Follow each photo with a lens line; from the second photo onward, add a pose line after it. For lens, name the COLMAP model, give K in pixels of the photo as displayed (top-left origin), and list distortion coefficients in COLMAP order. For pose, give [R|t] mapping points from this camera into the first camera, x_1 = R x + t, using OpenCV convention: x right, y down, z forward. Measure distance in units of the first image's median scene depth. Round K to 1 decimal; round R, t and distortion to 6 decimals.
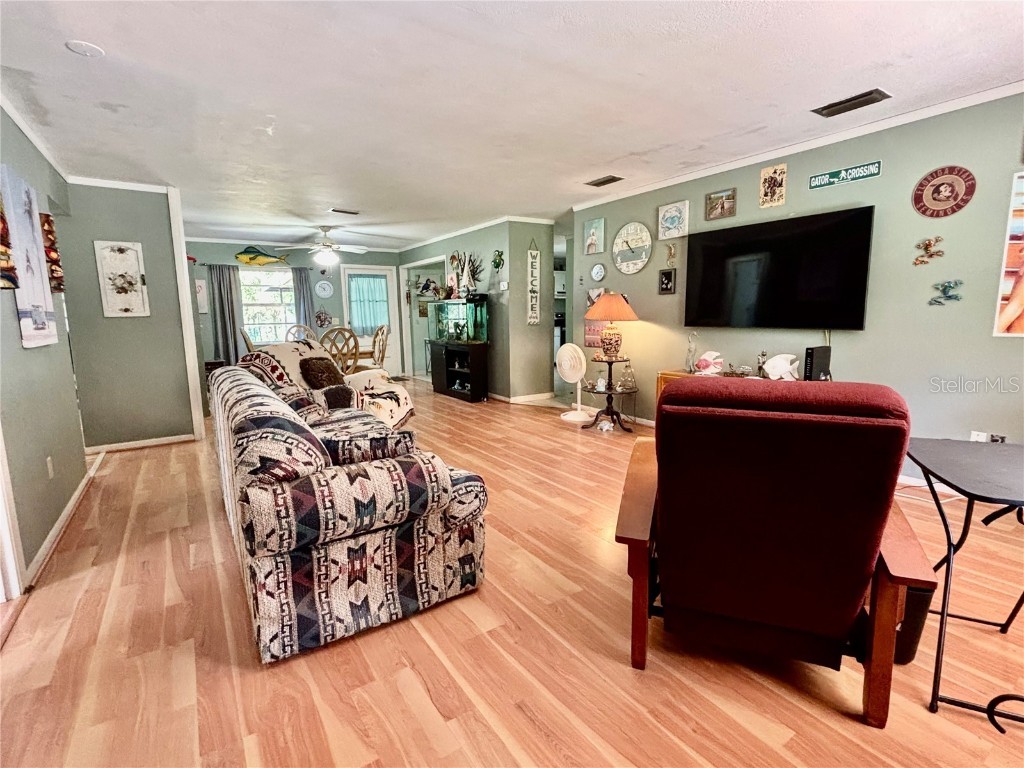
lens RADIAL K [[486.6, 0, 512.0], [0, 486.6, 384.0], [0, 0, 1]] dist [0.002287, -0.000257]
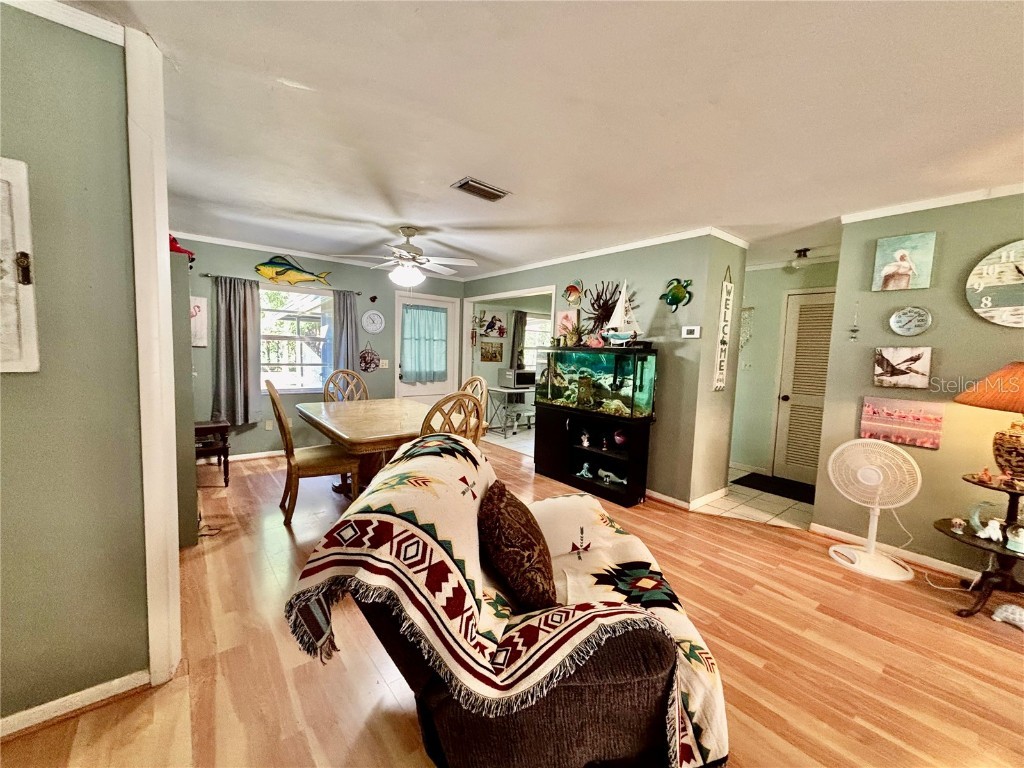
lens RADIAL K [[408.8, 0, 511.9], [0, 408.8, 386.2], [0, 0, 1]] dist [-0.001351, -0.000224]
pose [[0.994660, 0.041227, 0.094609, -0.276621], [-0.035739, 0.997618, -0.058993, -0.079296], [-0.096815, 0.055297, 0.993765, 0.432844]]
